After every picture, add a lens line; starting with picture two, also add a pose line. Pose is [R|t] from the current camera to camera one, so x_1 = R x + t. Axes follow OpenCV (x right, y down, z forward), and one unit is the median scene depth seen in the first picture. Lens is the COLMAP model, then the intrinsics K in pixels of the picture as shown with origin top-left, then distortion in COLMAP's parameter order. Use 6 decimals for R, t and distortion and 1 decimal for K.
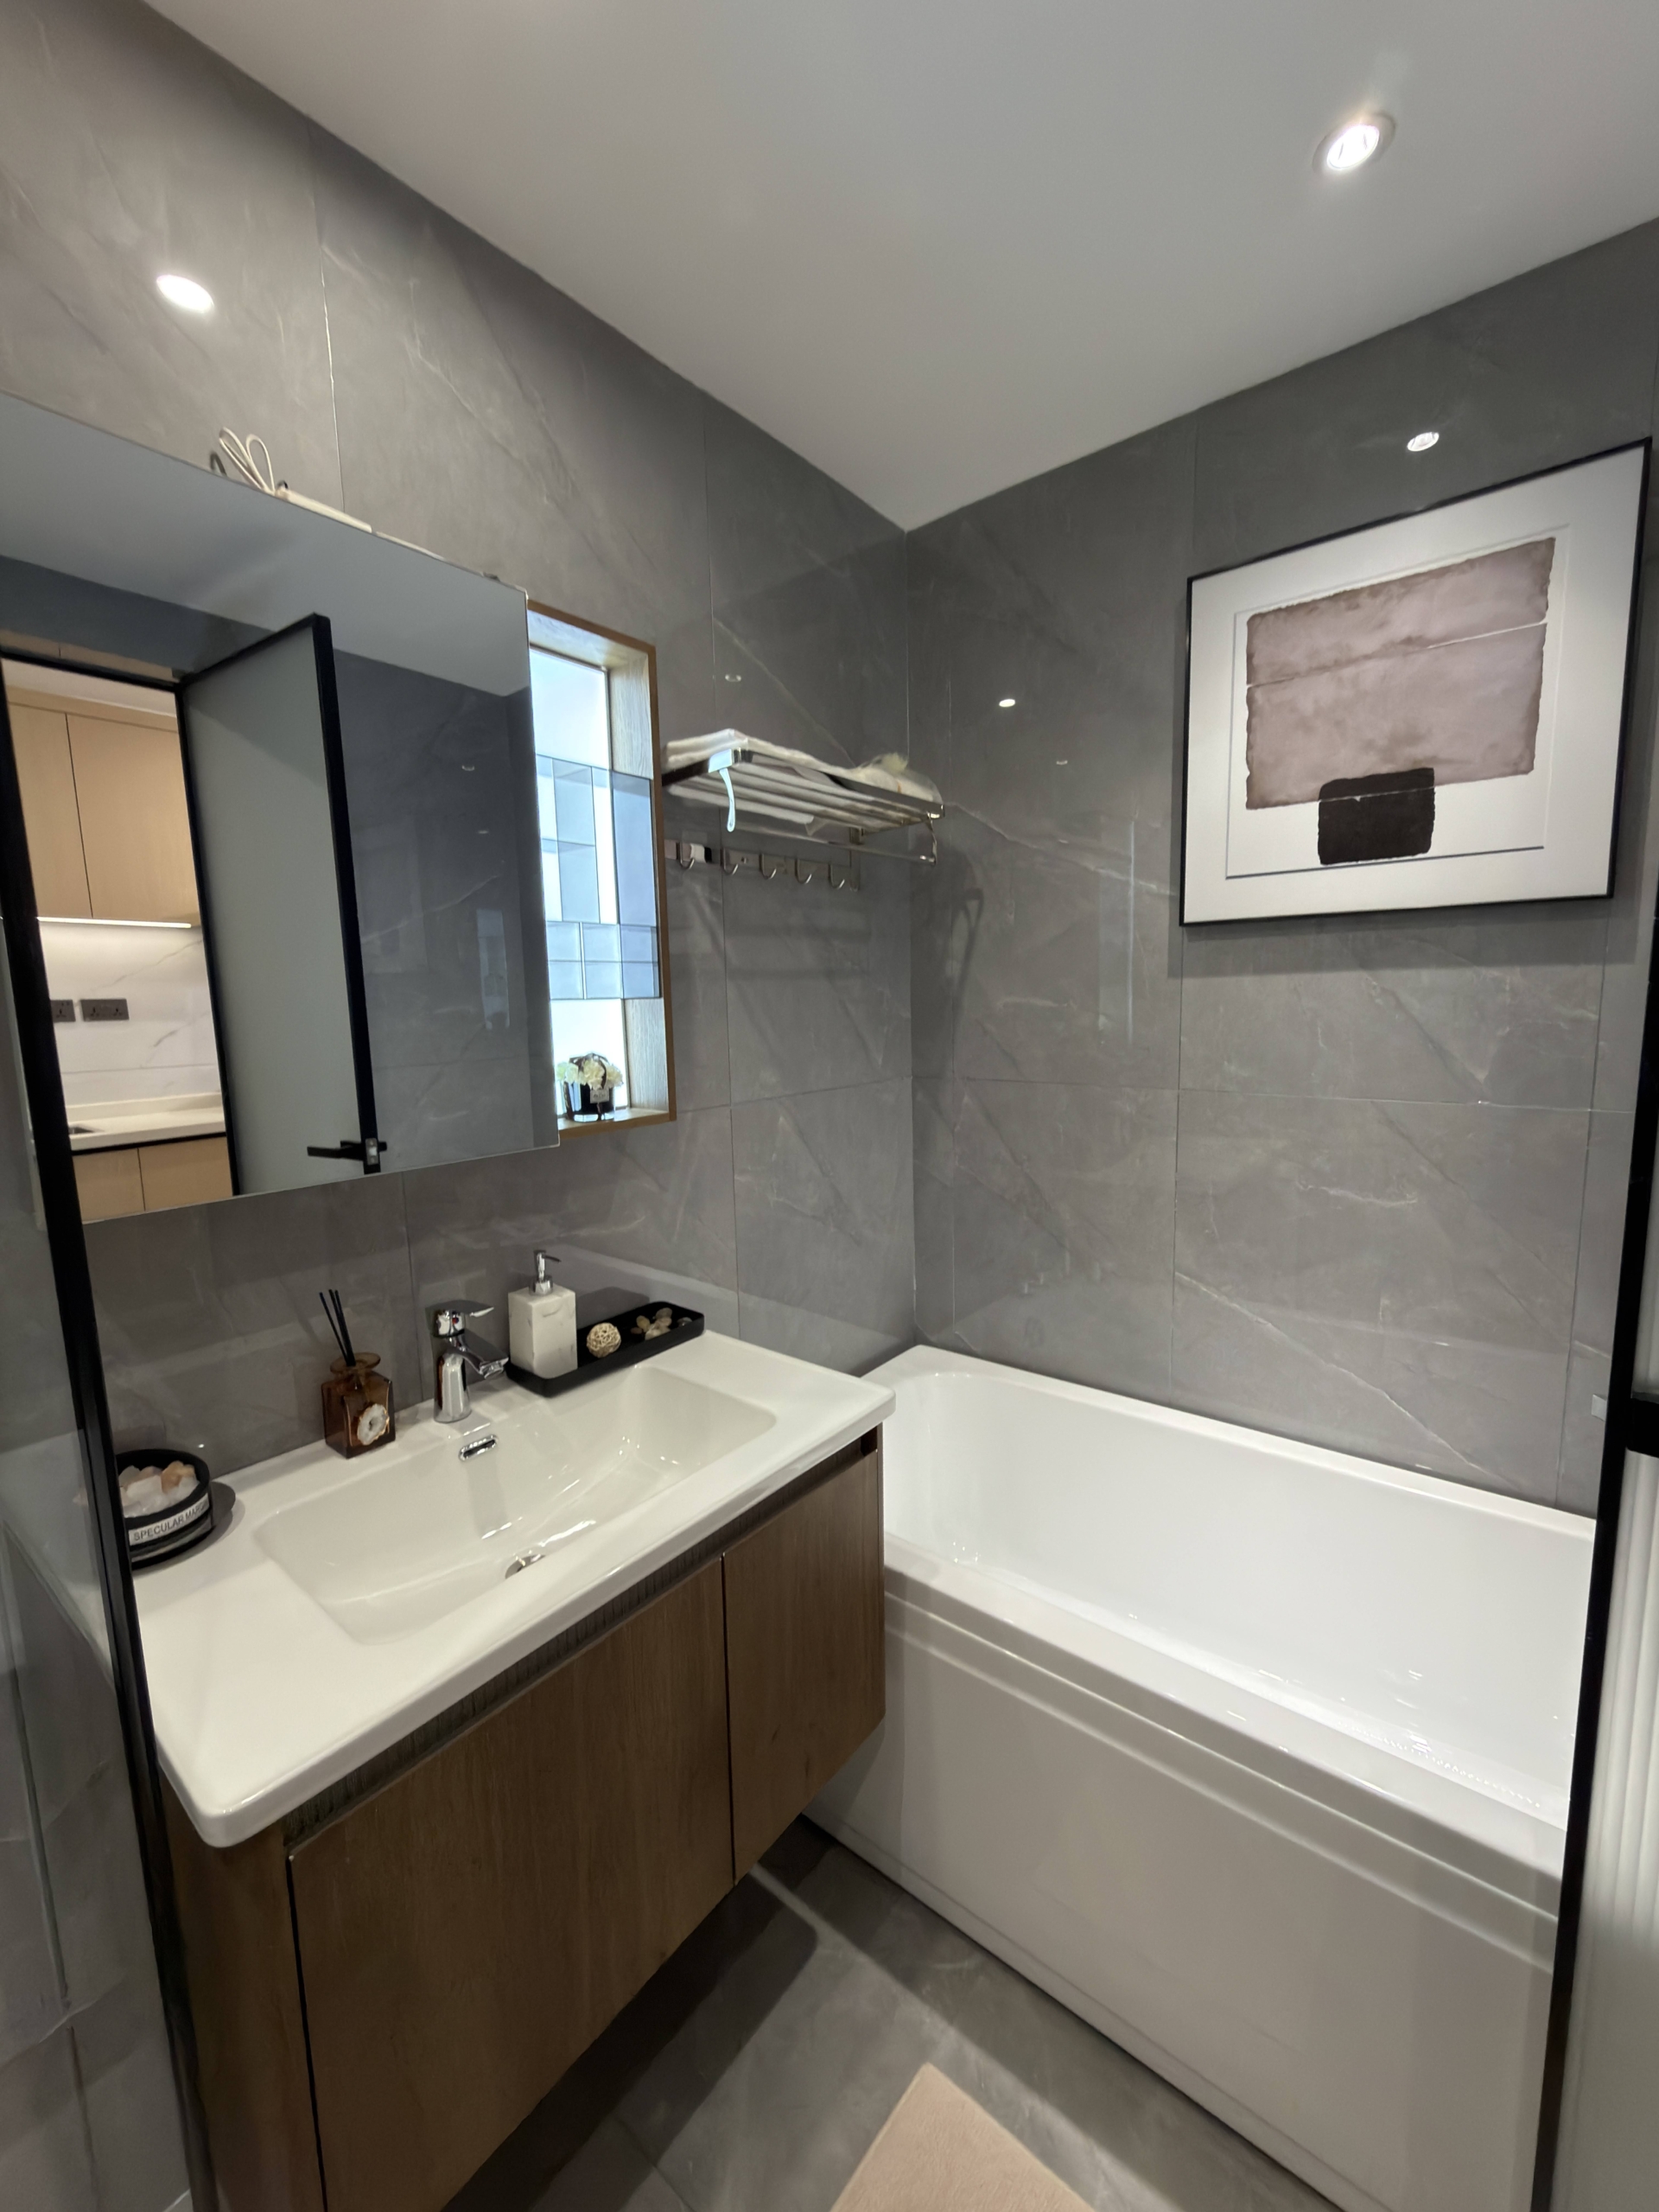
lens RADIAL K [[877.8, 0, 830.6], [0, 877.8, 1108.7], [0, 0, 1]] dist [0.000499, 0.000208]
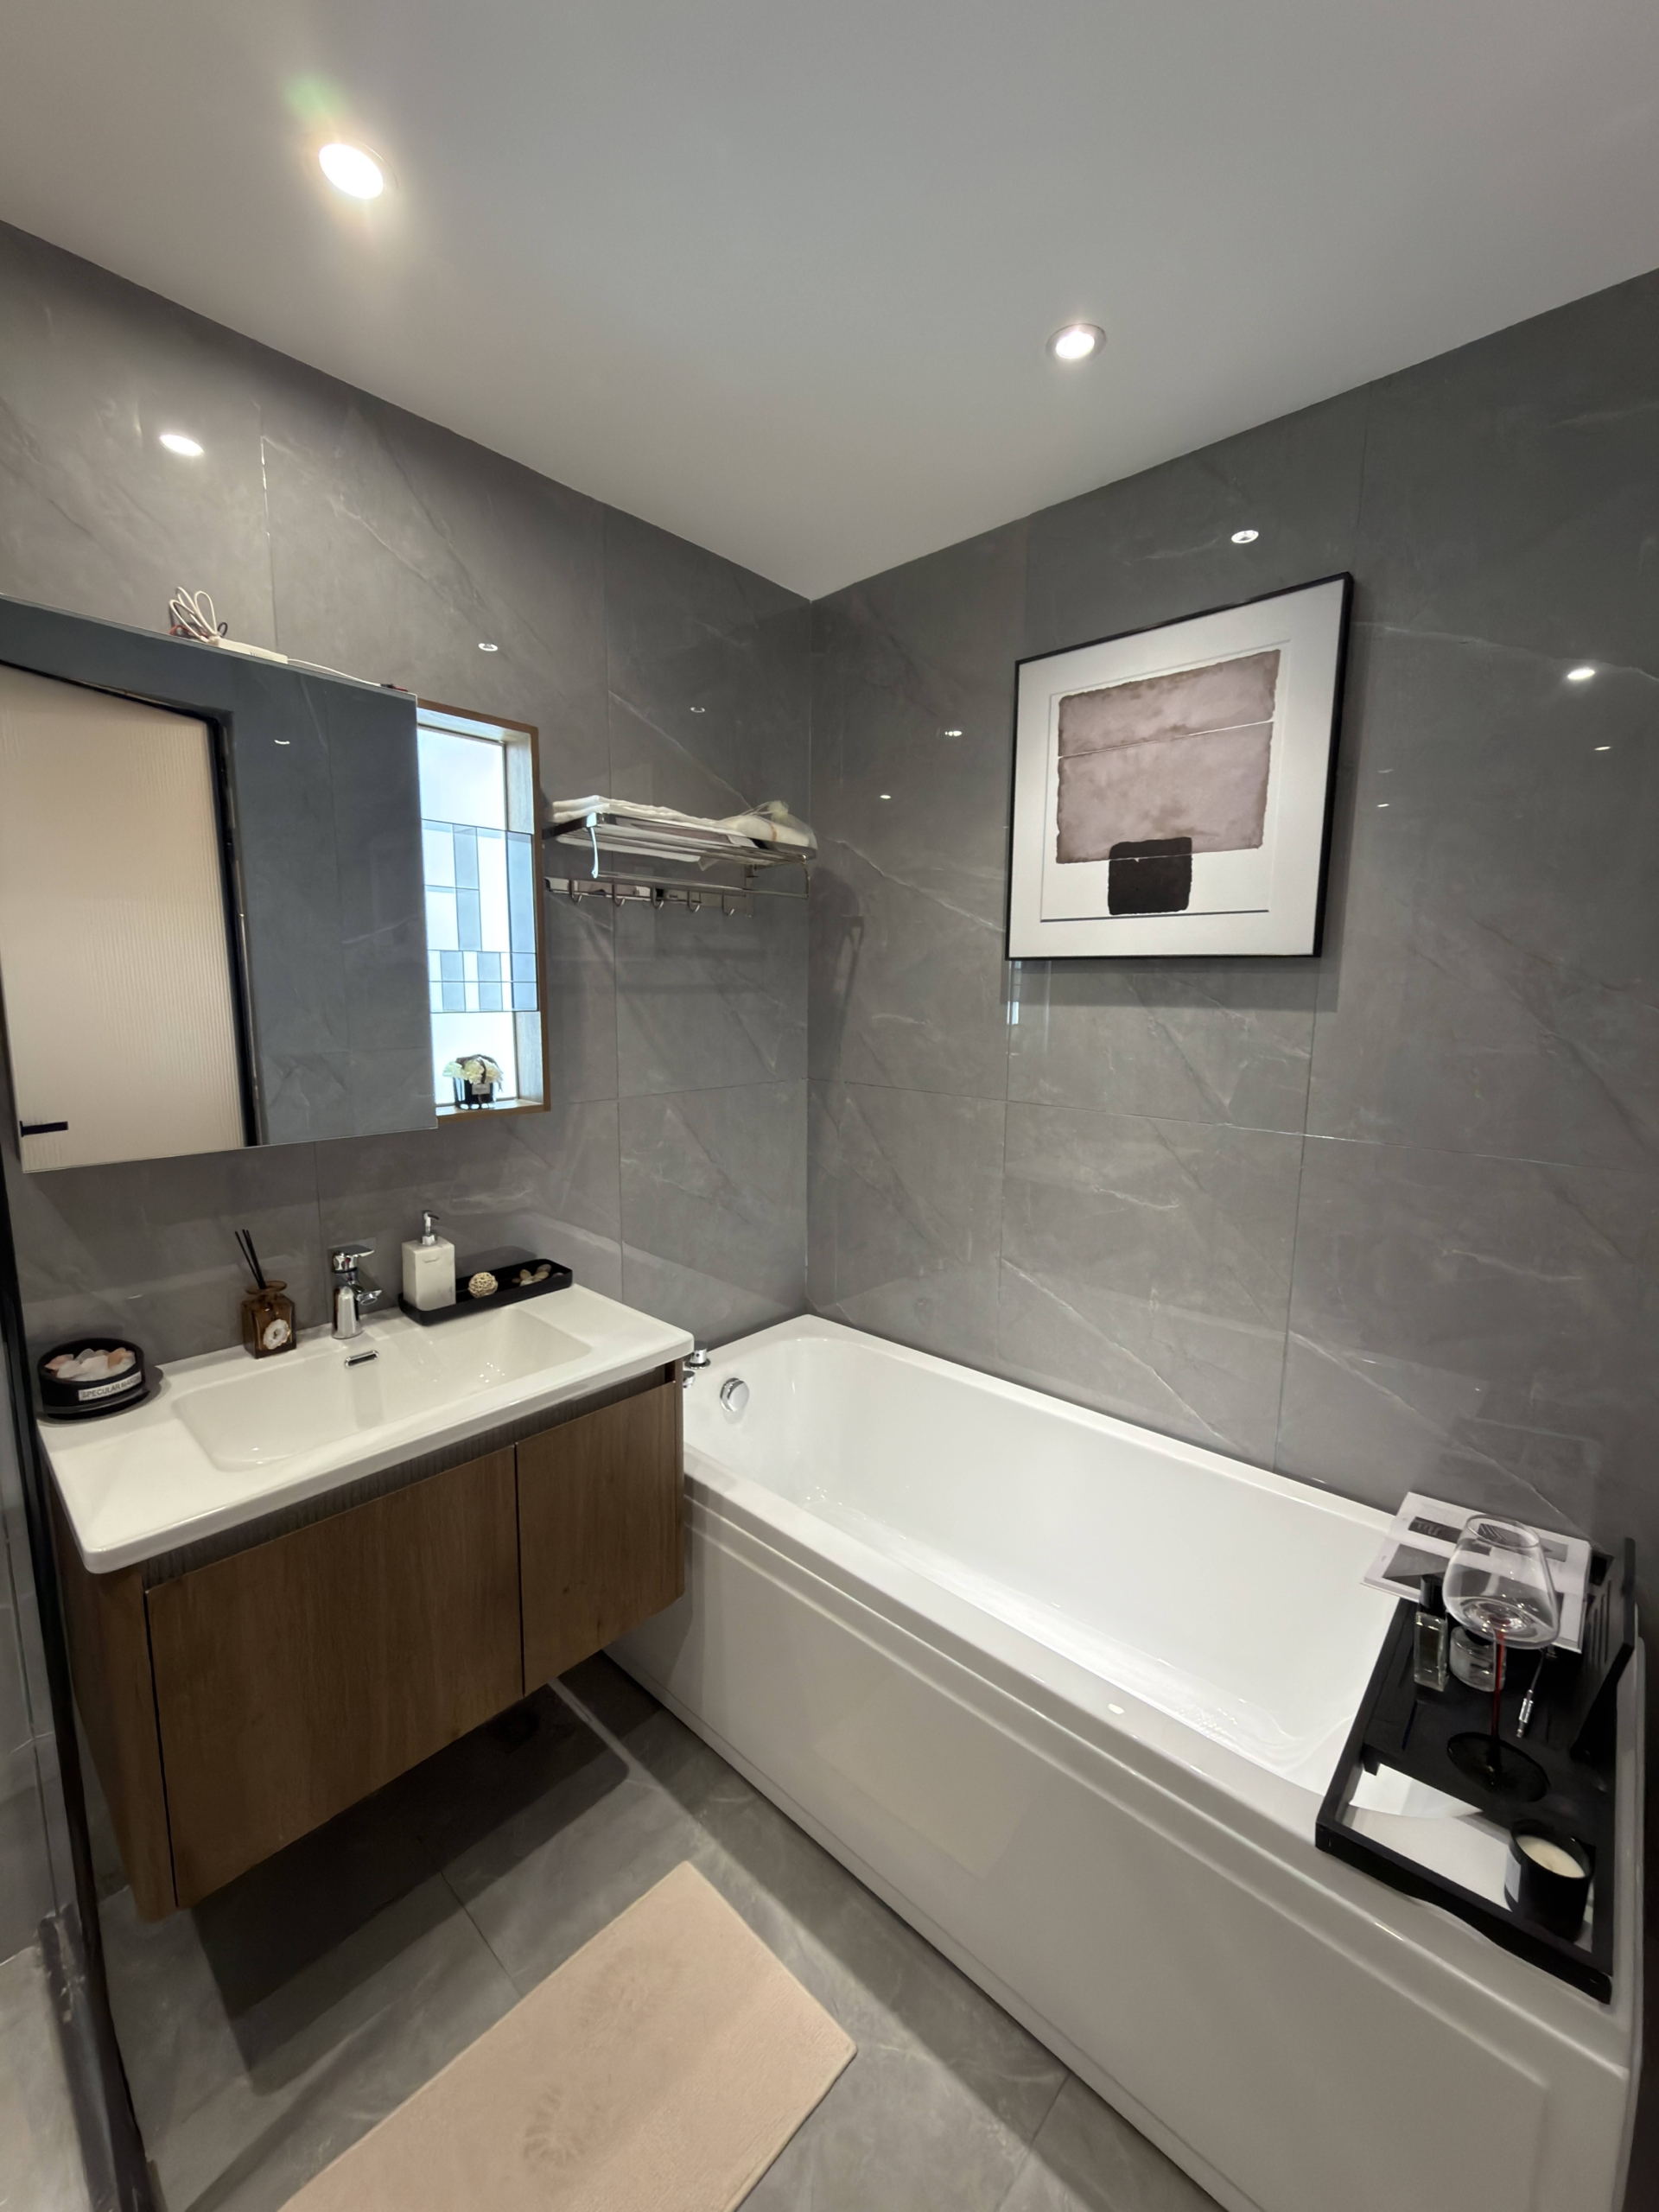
lens RADIAL K [[881.0, 0, 831.9], [0, 881.0, 1107.0], [0, 0, 1]] dist [0.001640, -0.000396]
pose [[0.997442, 0.041502, -0.058203, 0.290377], [-0.040722, 0.999065, 0.014513, -0.026414], [0.058751, -0.012106, 0.998199, -0.207721]]
